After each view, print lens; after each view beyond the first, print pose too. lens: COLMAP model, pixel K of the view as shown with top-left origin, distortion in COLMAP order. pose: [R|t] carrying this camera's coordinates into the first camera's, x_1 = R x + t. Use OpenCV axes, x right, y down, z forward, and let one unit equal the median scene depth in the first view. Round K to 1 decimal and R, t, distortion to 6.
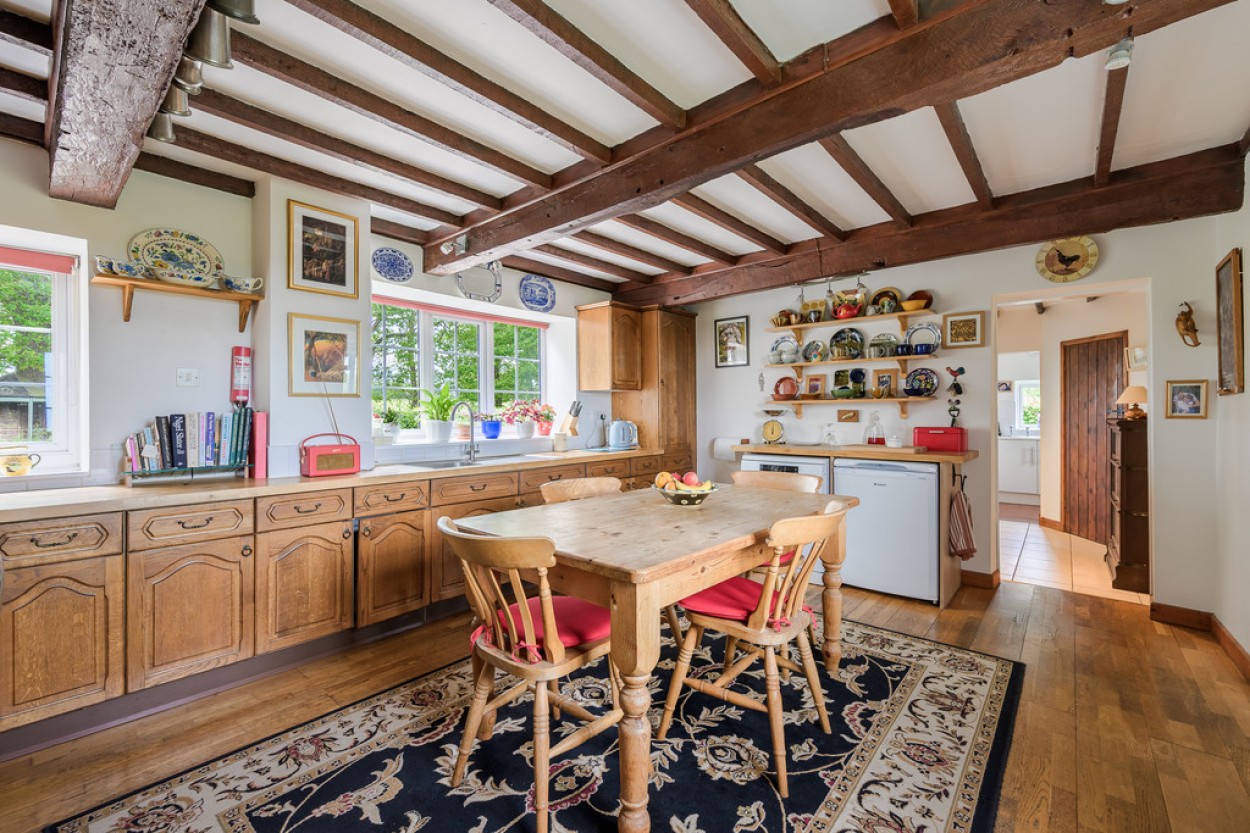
lens RADIAL K [[516.0, 0, 631.7], [0, 516.0, 411.7], [0, 0, 1]] dist [-0.004730, 0.000174]
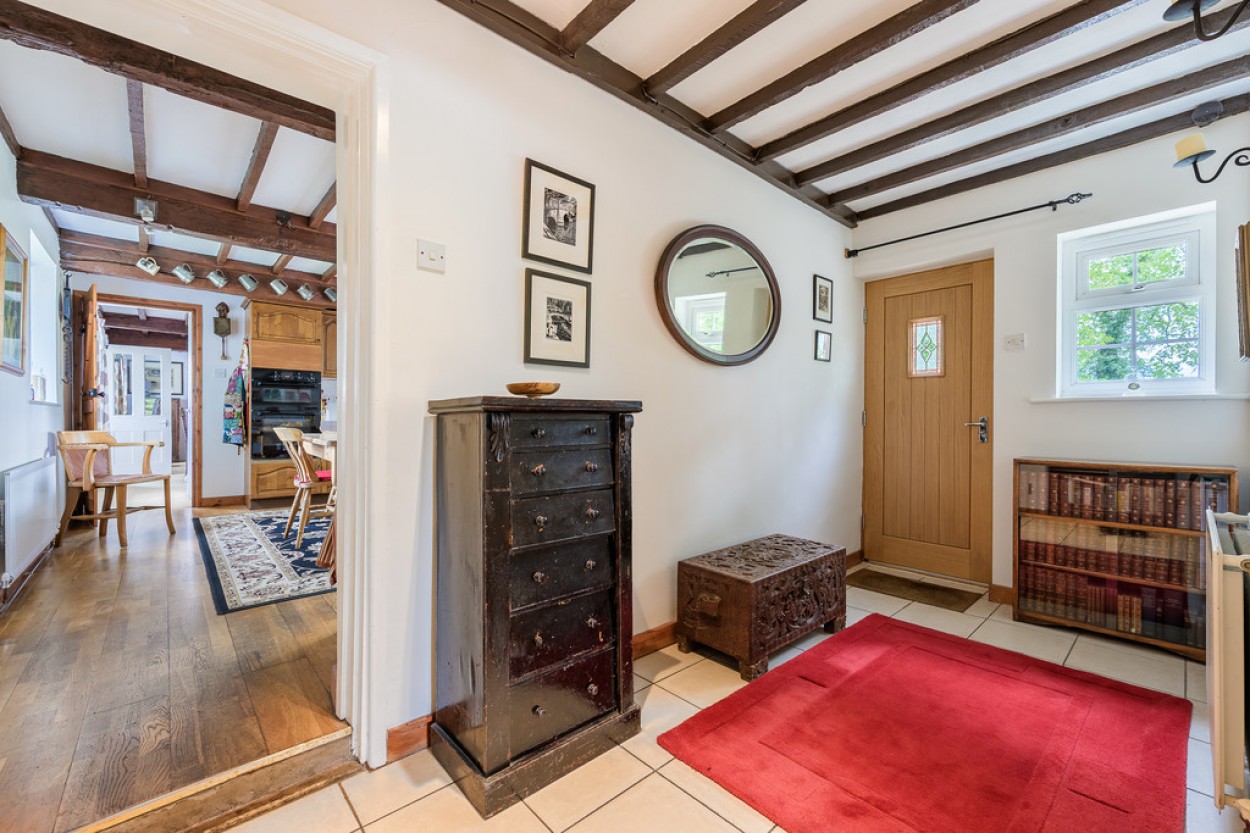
lens RADIAL K [[516.0, 0, 628.8], [0, 516.0, 423.0], [0, 0, 1]] dist [-0.004730, 0.000174]
pose [[-0.128432, 0.009220, -0.991675, 2.313665], [0.000190, 0.999957, 0.009272, 0.144951], [0.991718, 0.001003, -0.128428, 2.690543]]
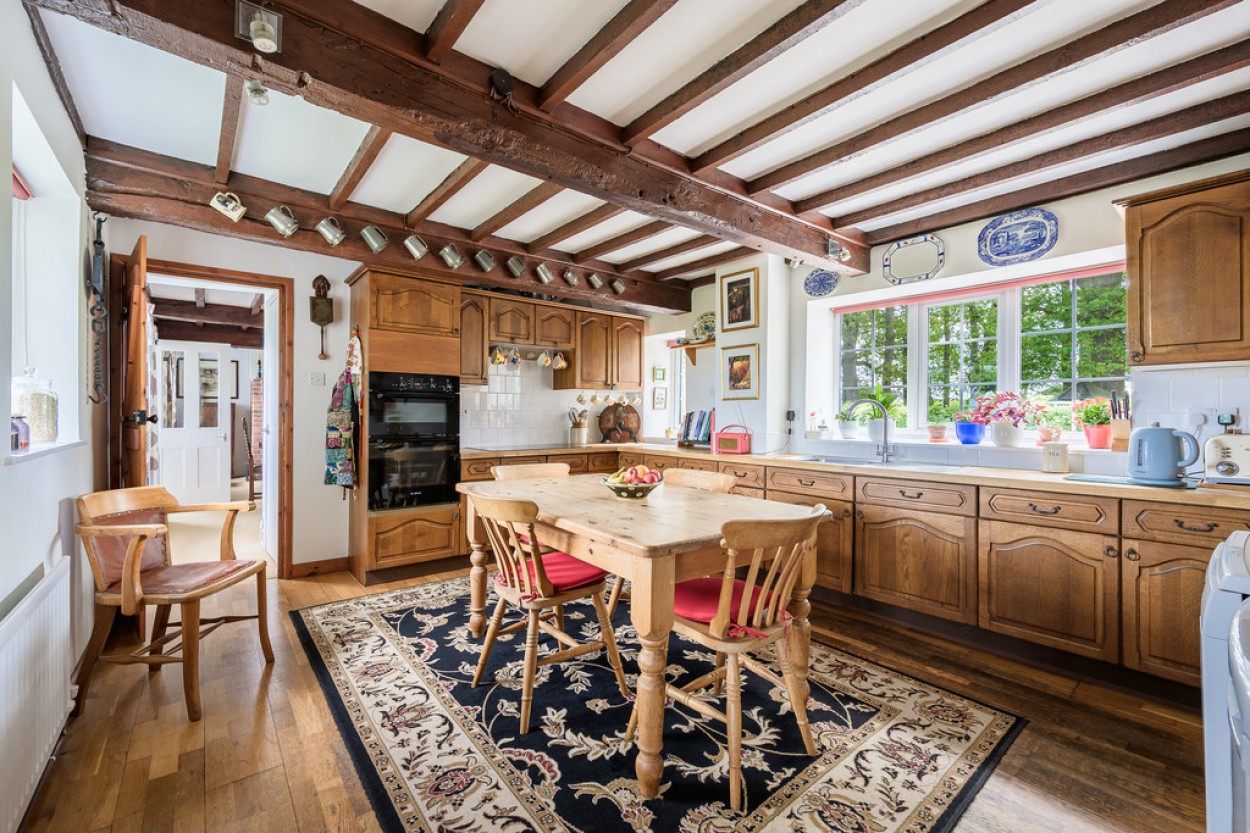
lens RADIAL K [[516.0, 0, 625.3], [0, 516.0, 412.8], [0, 0, 1]] dist [-0.004730, 0.000174]
pose [[-0.174152, 0.002341, -0.984716, 1.414365], [0.000553, 0.999997, 0.002280, 0.006496], [0.984719, -0.000147, -0.174152, 1.462497]]
